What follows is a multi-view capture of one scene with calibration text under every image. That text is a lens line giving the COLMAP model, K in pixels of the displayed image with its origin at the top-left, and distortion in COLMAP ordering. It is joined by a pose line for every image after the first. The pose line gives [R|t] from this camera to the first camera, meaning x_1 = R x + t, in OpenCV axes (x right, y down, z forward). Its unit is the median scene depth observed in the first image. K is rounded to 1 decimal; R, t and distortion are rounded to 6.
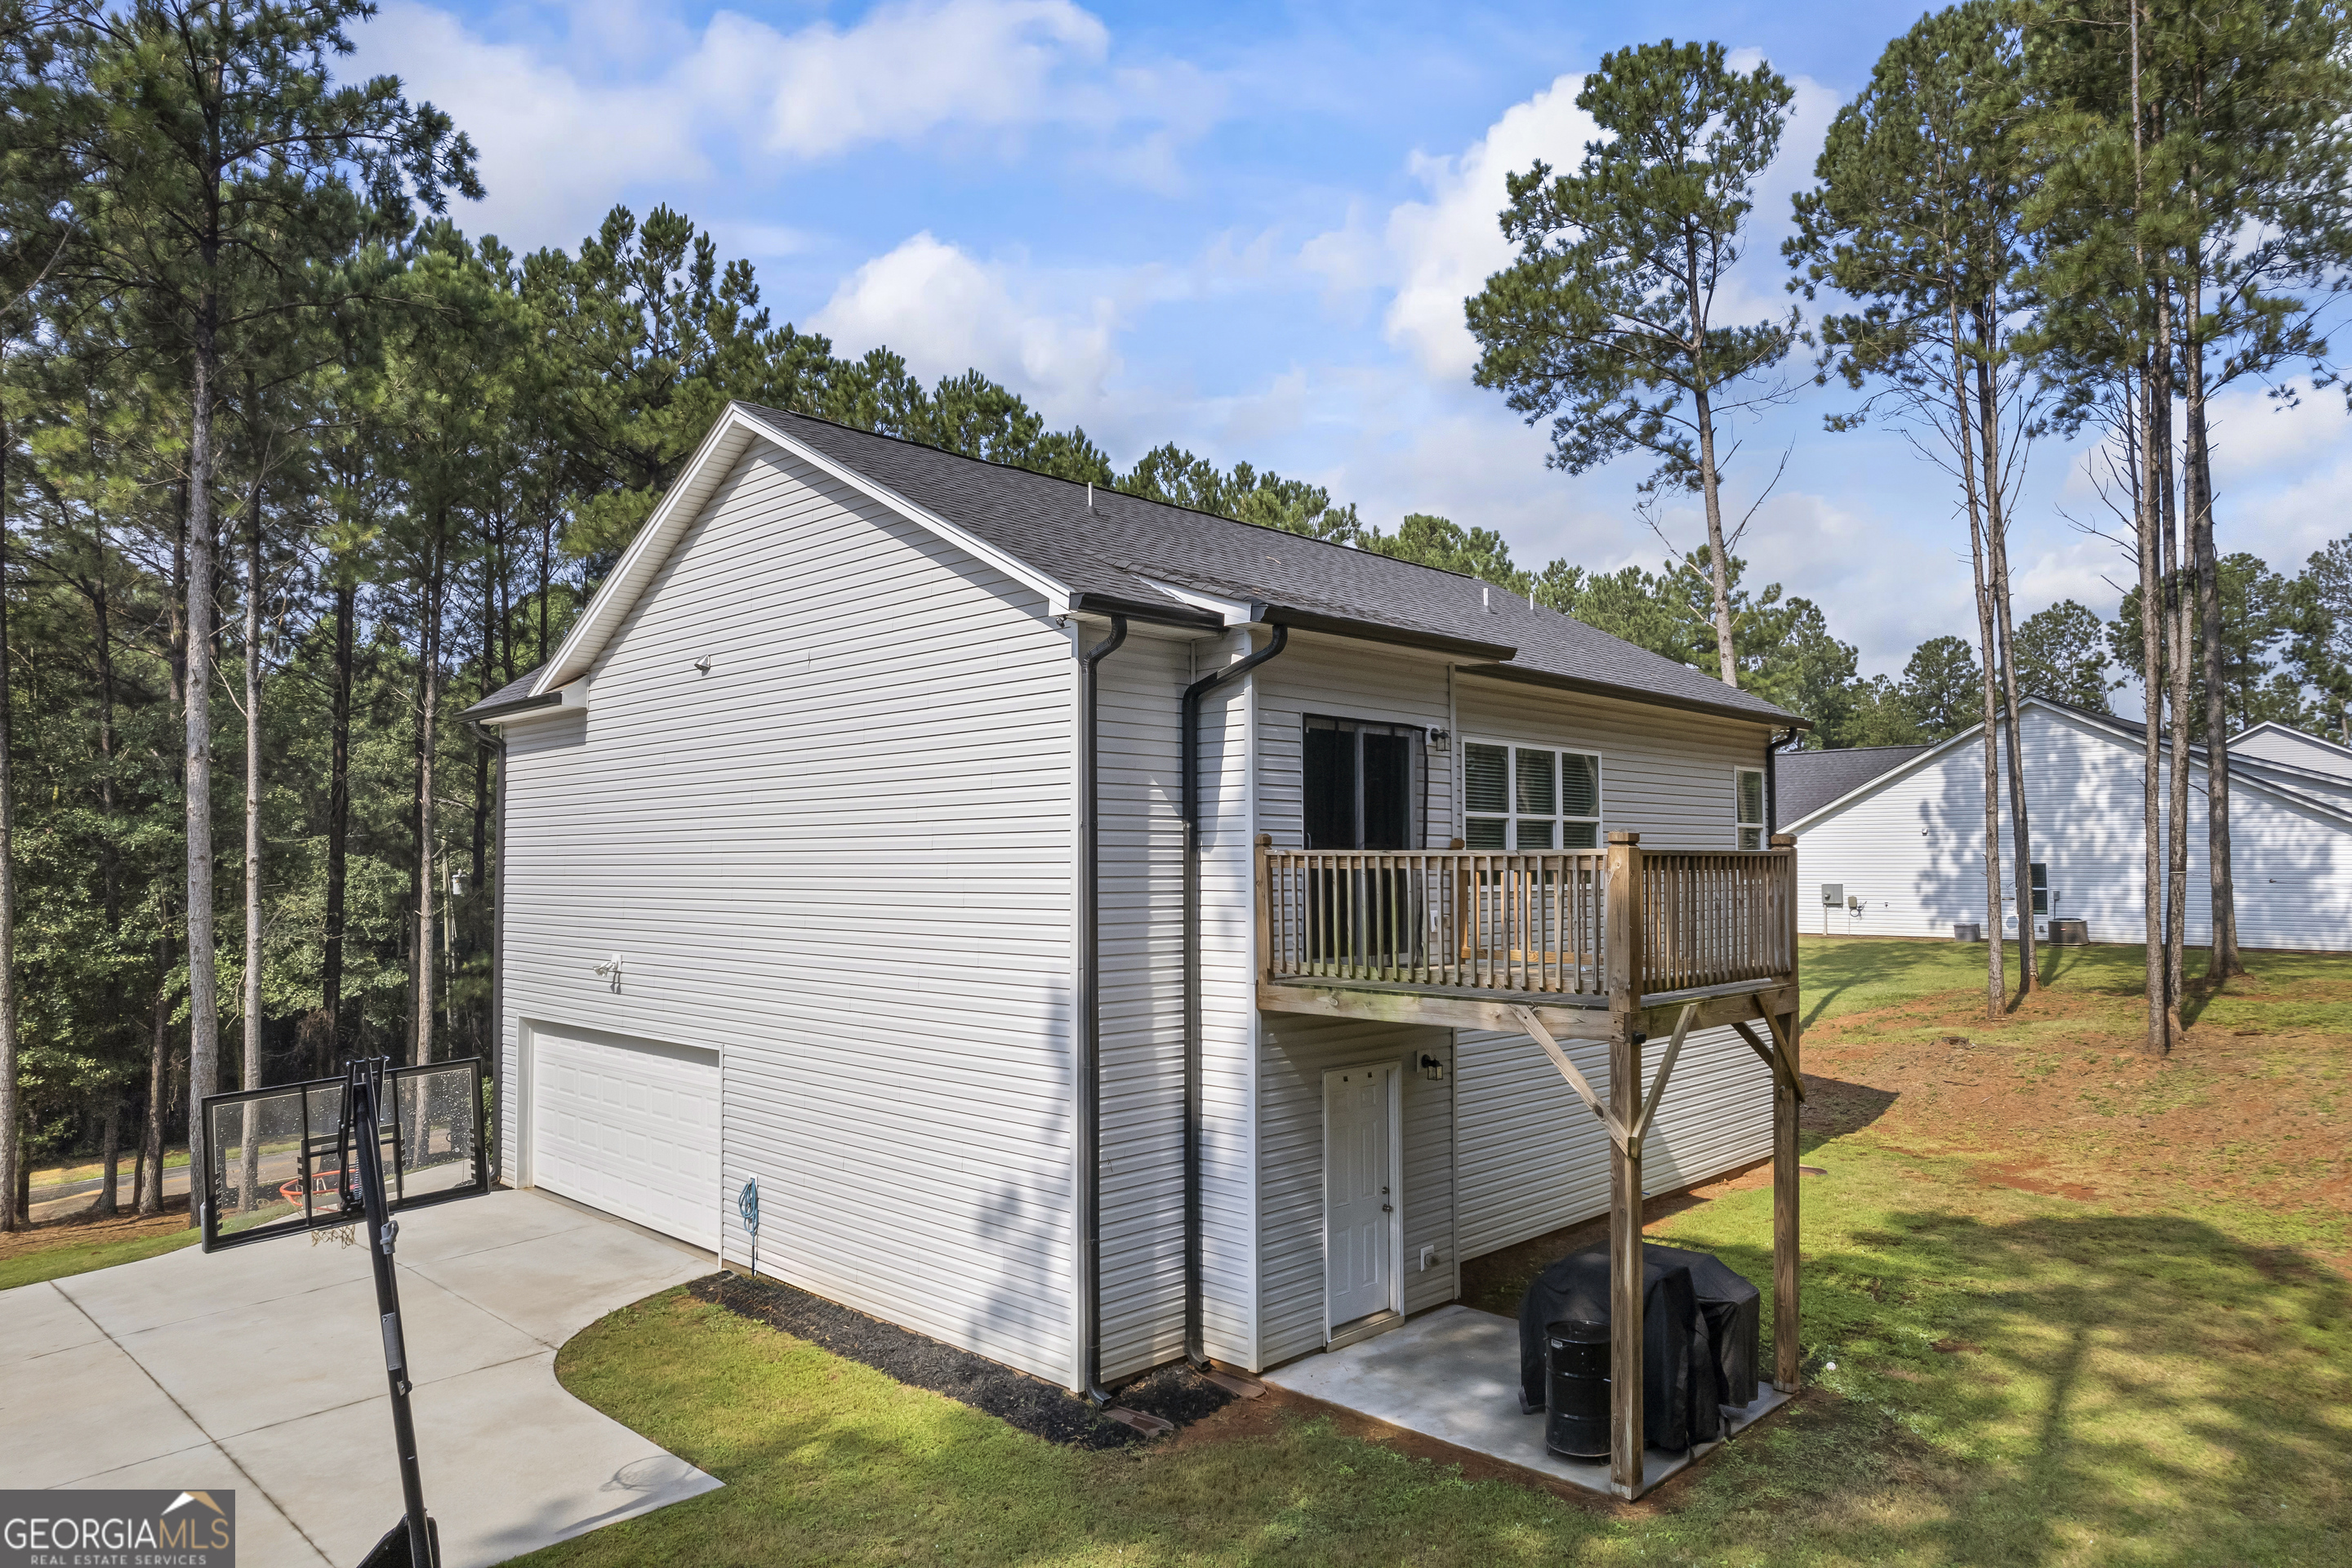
lens RADIAL K [[1477.3, 0, 1172.0], [0, 1477.3, 796.0], [0, 0, 1]] dist [-0.002388, 0.003258]
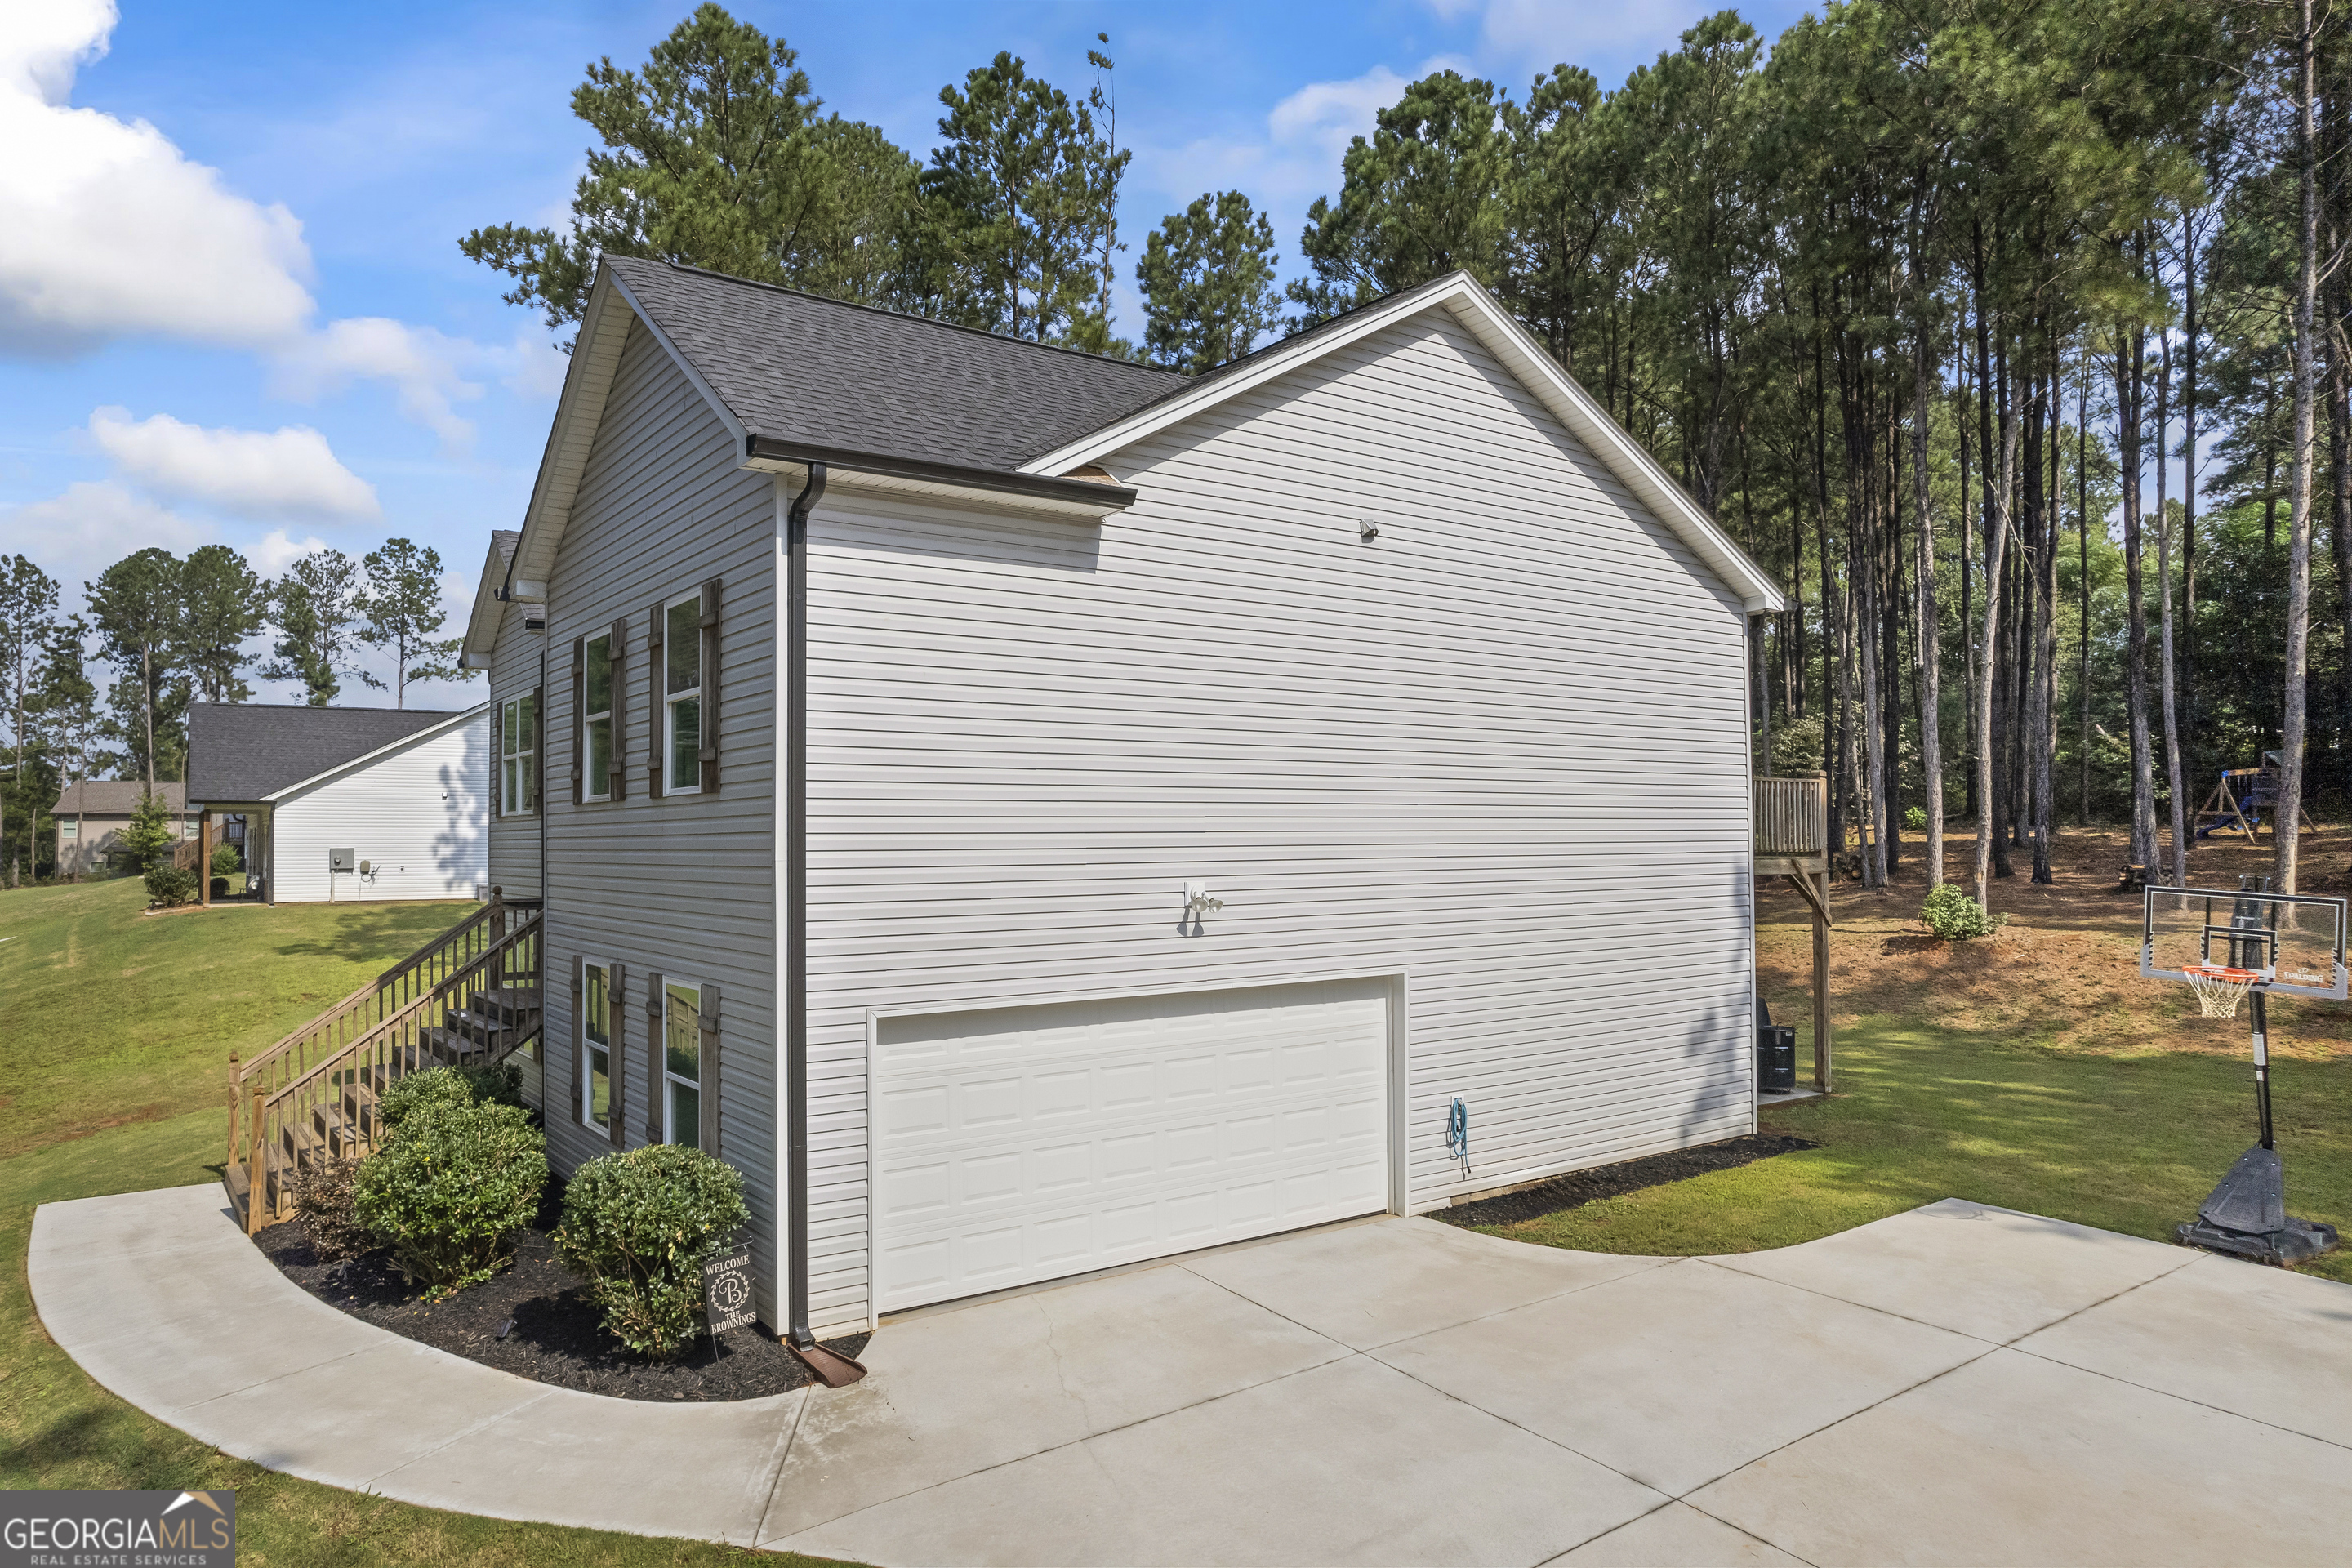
lens RADIAL K [[1477.3, 0, 1172.0], [0, 1477.3, 796.0], [0, 0, 1]] dist [-0.002388, 0.003258]
pose [[0.163140, 0.031888, 0.986088, -1.249388], [-0.037908, 0.998942, -0.026032, 0.097241], [-0.985874, -0.033134, 0.164176, 1.030016]]
